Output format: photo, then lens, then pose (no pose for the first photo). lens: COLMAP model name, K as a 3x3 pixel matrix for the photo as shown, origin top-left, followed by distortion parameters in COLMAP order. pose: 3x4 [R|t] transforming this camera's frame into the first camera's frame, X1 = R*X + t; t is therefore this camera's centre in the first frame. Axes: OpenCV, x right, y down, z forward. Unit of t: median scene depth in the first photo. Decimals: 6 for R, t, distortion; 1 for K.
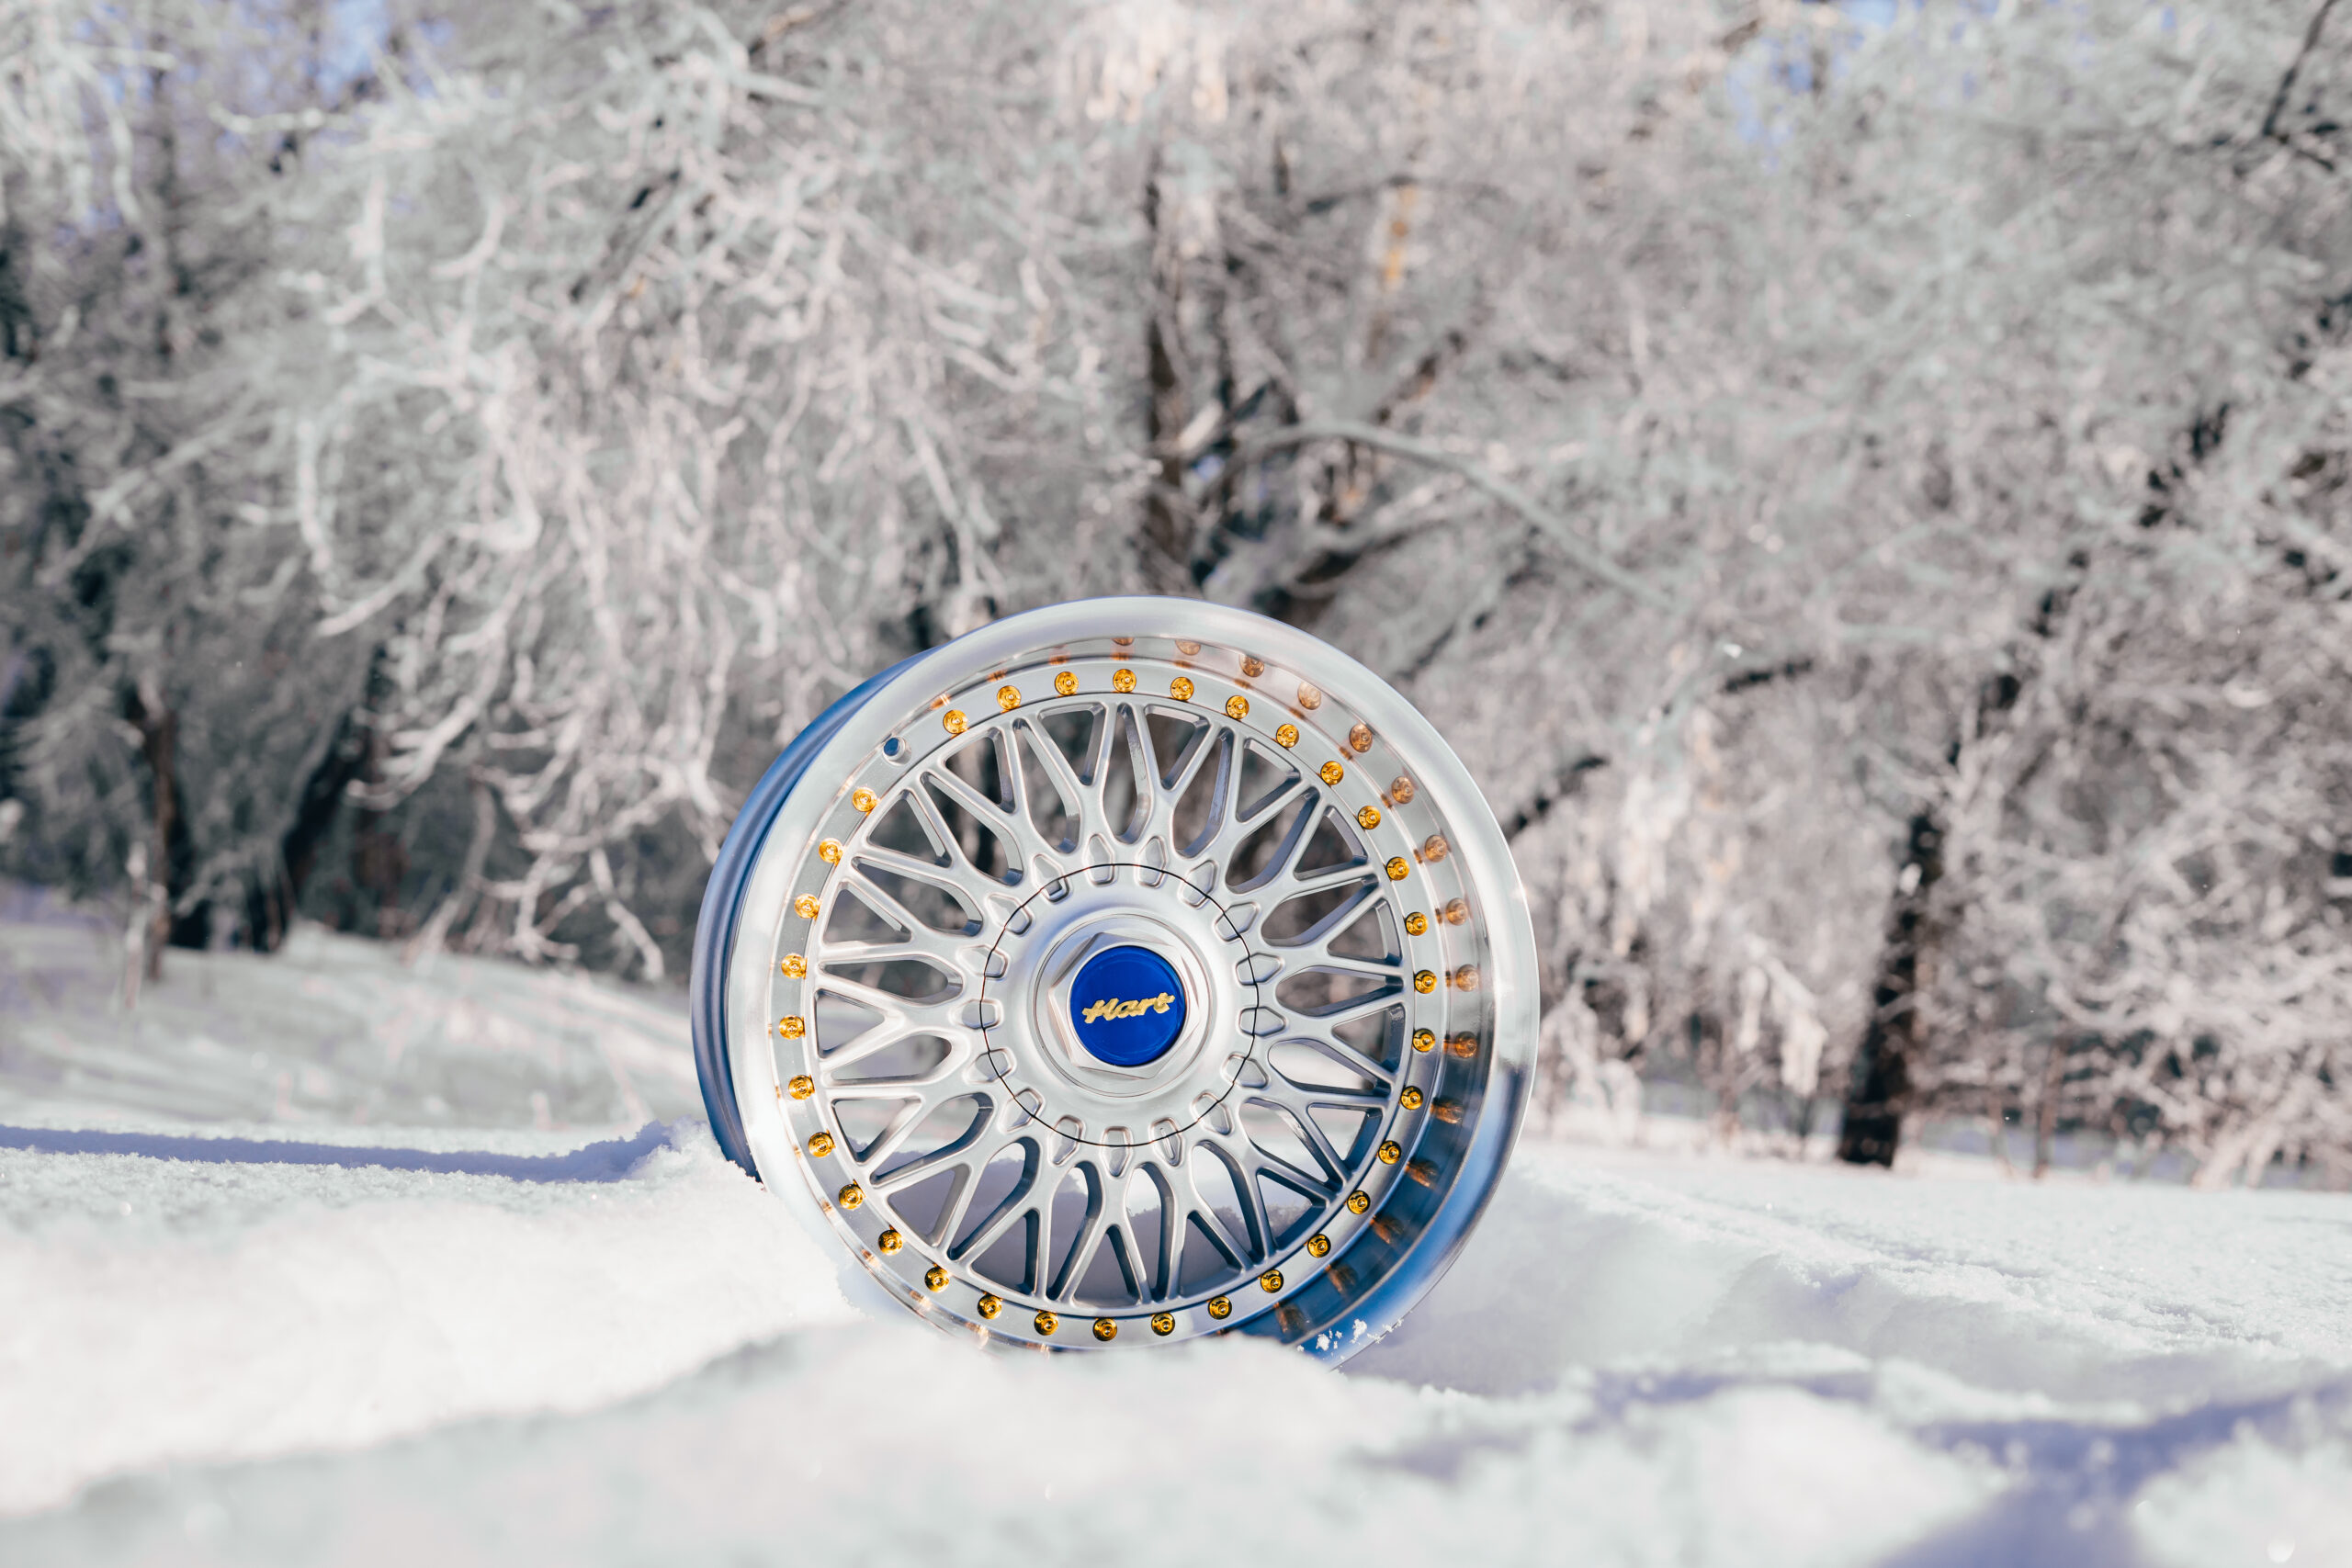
lens RADIAL K [[3557.7, 0, 1189.8], [0, 3557.7, 804.7], [0, 0, 1]] dist [-0.030727, 0.000000]
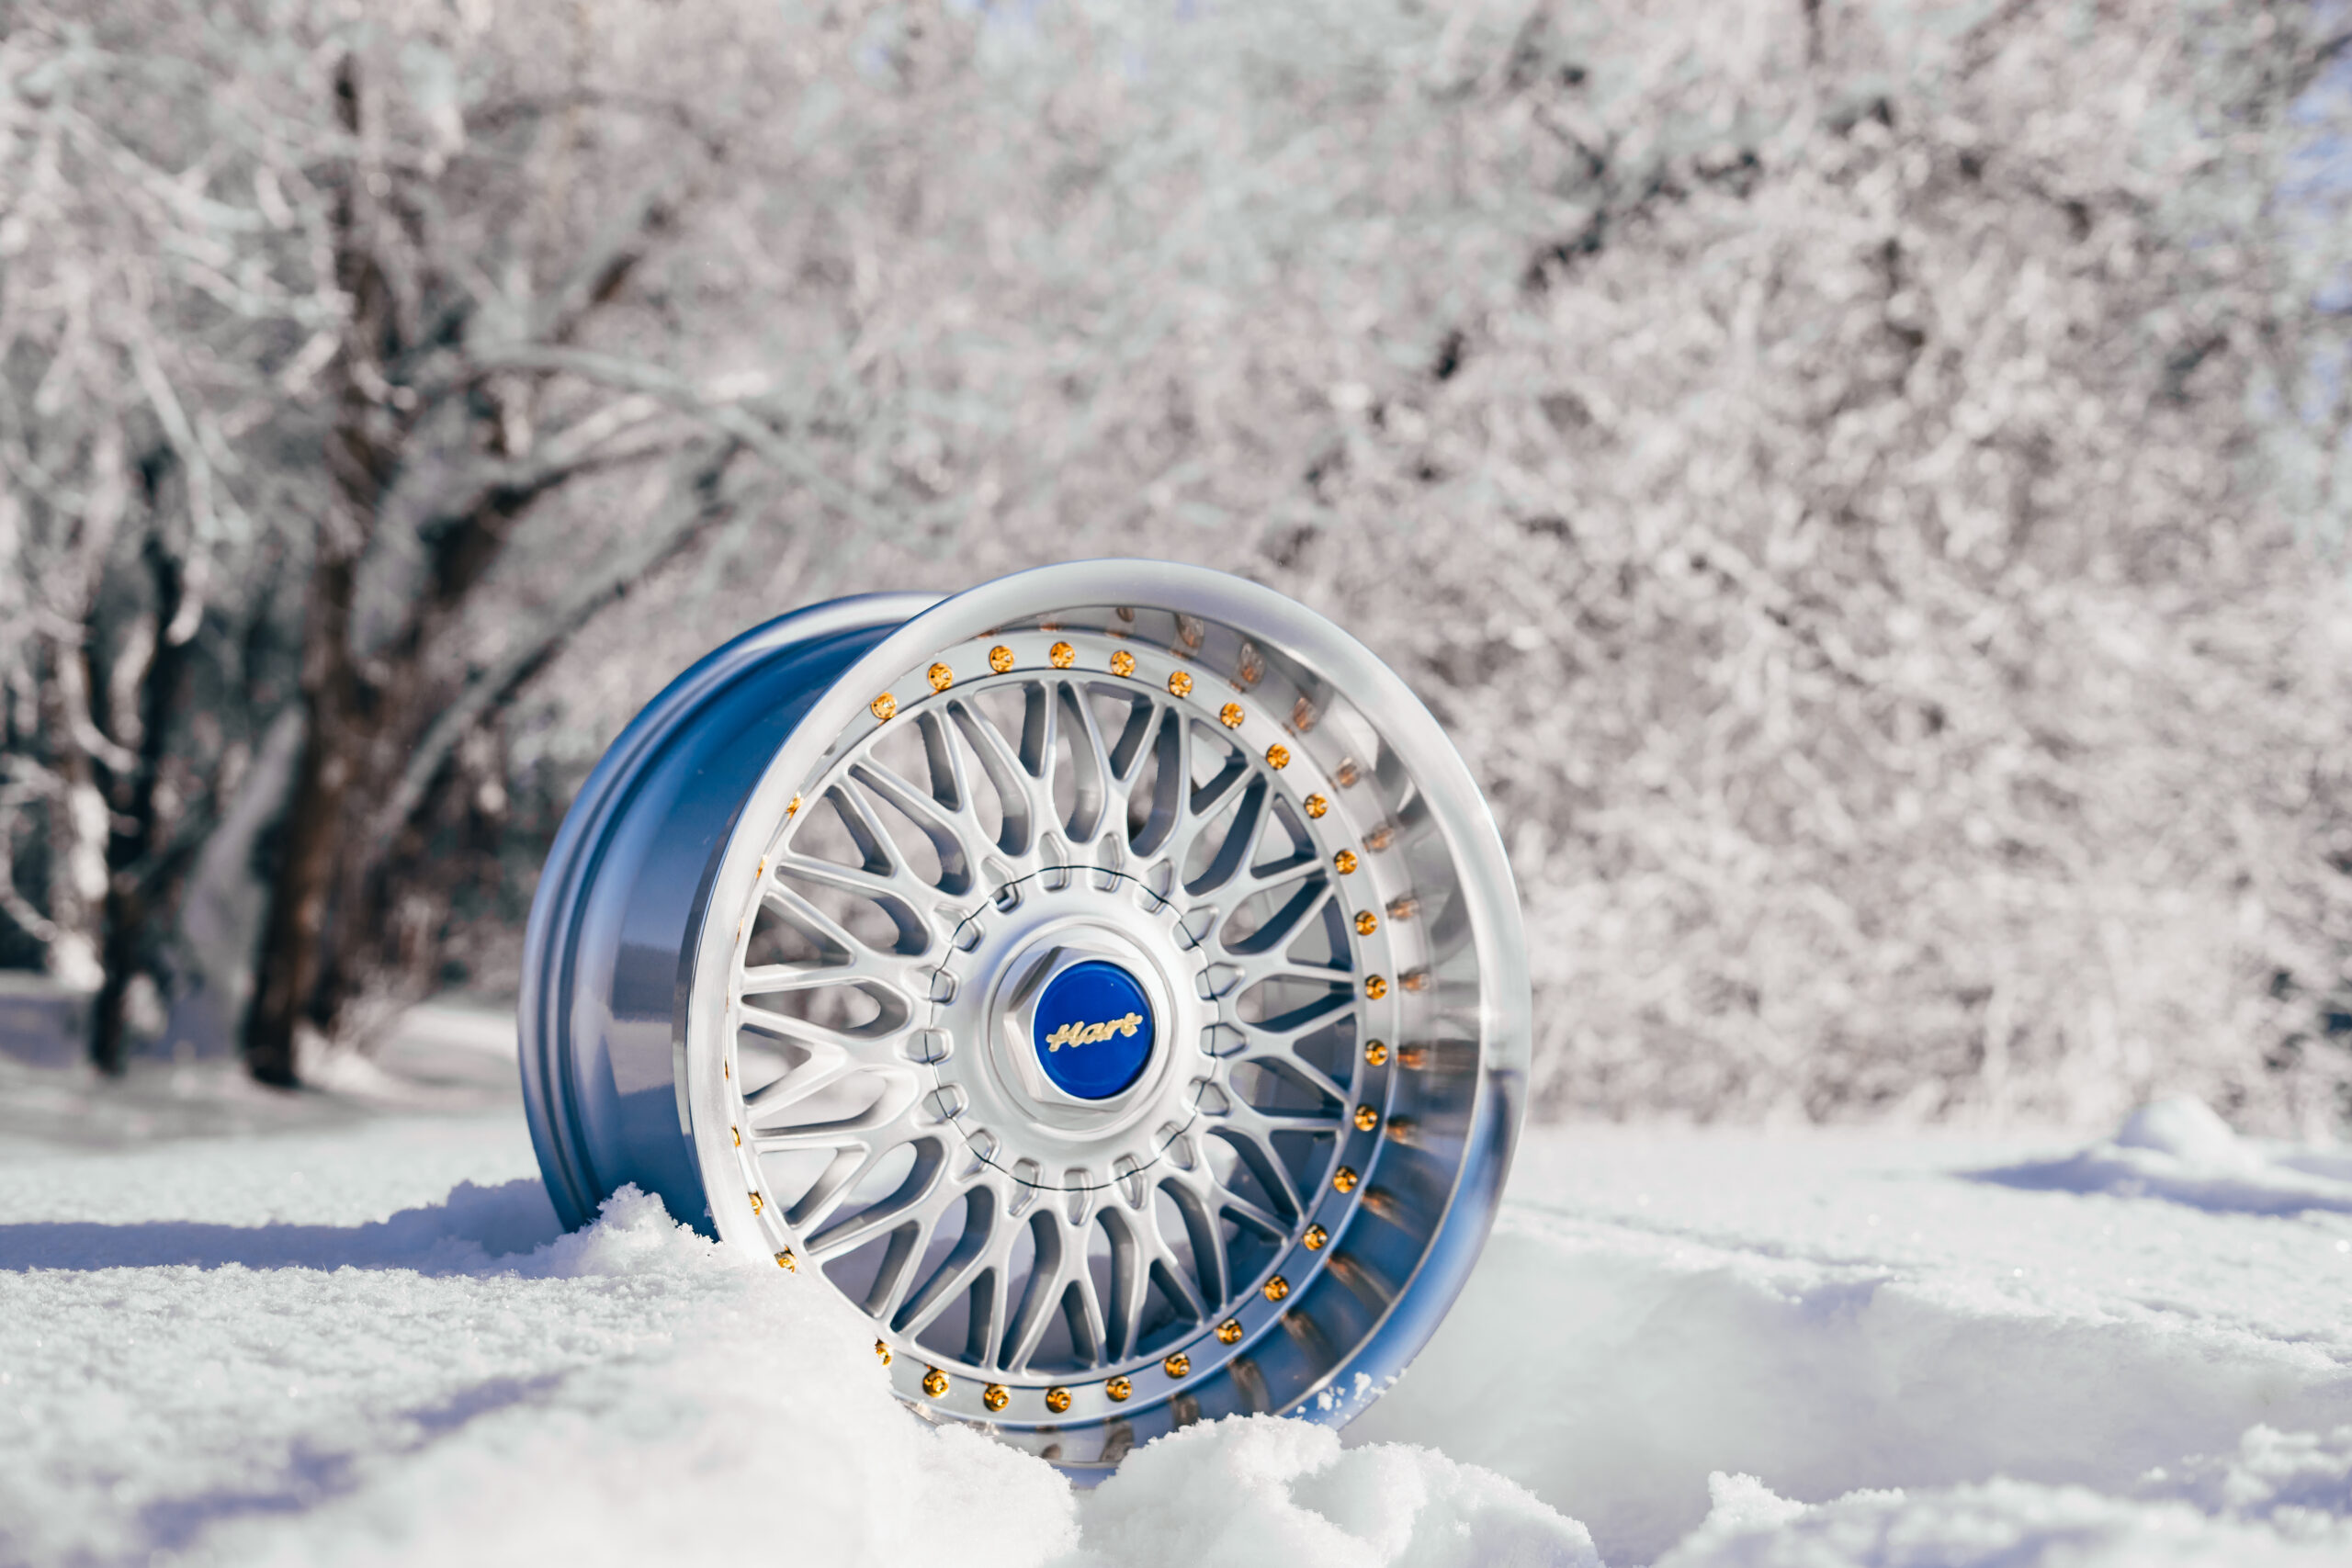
lens RADIAL K [[3557.7, 0, 1191.9], [0, 3557.7, 794.0], [0, 0, 1]] dist [-0.030727, 0.000000]
pose [[0.958107, -0.018896, 0.285788, -0.229699], [0.014200, 0.999728, 0.018495, -0.016056], [-0.286059, -0.013662, 0.958114, 0.150317]]
